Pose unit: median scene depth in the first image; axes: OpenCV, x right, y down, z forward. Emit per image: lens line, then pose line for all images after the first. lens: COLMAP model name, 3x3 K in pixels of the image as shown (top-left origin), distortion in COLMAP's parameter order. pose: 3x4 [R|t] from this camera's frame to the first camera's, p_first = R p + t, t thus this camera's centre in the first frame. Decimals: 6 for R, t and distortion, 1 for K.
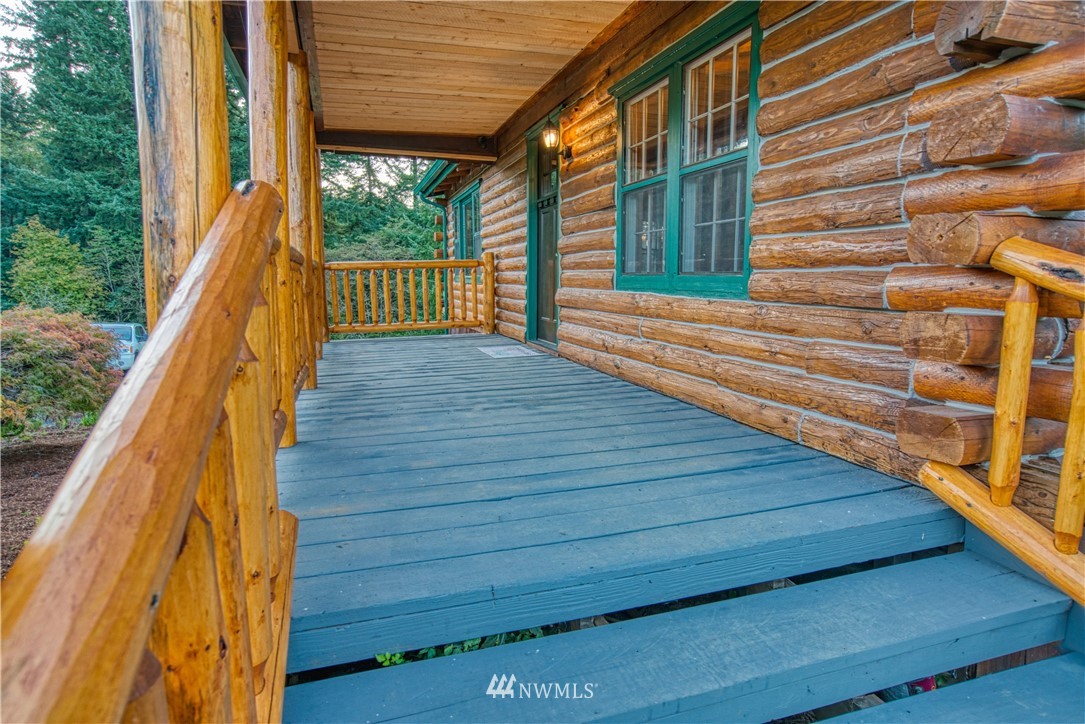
lens RADIAL K [[595.6, 0, 542.5], [0, 595.6, 362.0], [0, 0, 1]] dist [-0.001436, -0.000092]
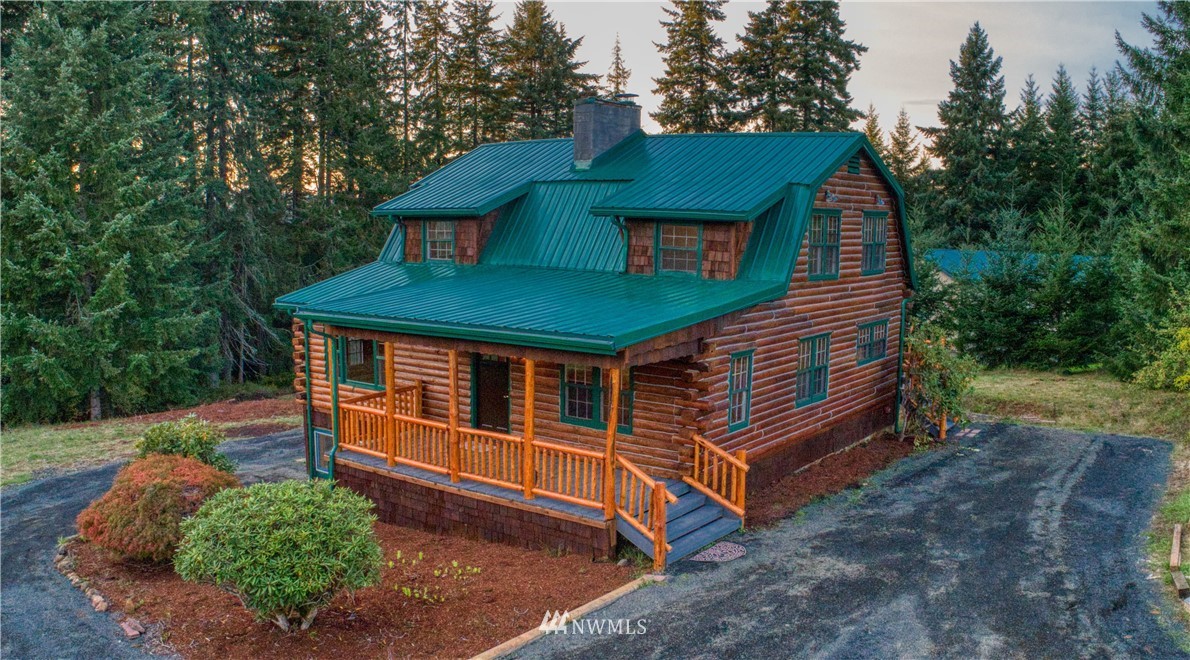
lens RADIAL K [[919.0, 0, 595.0], [0, 919.0, 330.0], [0, 0, 1]] dist [-0.167364, -0.000734]
pose [[0.821345, -0.056046, 0.567671, -1.549620], [0.070596, 0.997498, -0.003660, -0.392488], [-0.566046, 0.043082, 0.823247, -1.800837]]
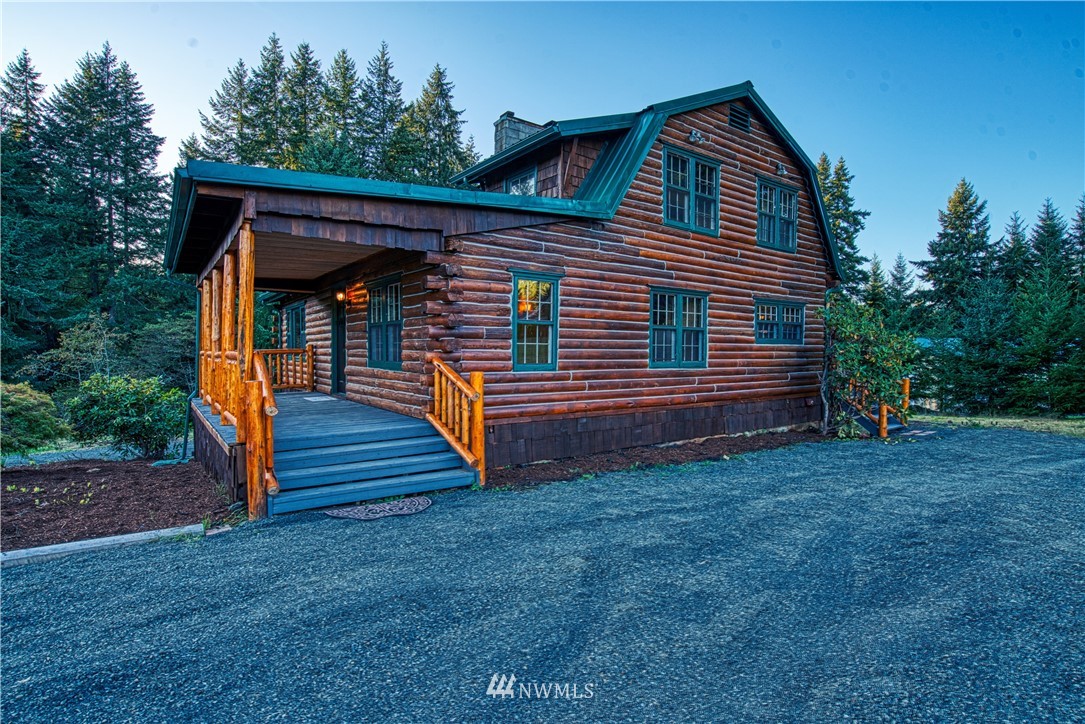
lens RADIAL K [[516.7, 0, 542.5], [0, 516.7, 362.0], [0, 0, 1]] dist [0.001632, 0.000415]
pose [[0.949199, -0.008524, 0.314561, 0.113352], [0.045055, 0.993015, -0.109046, 0.088916], [-0.311435, 0.117678, 0.942953, -0.902312]]
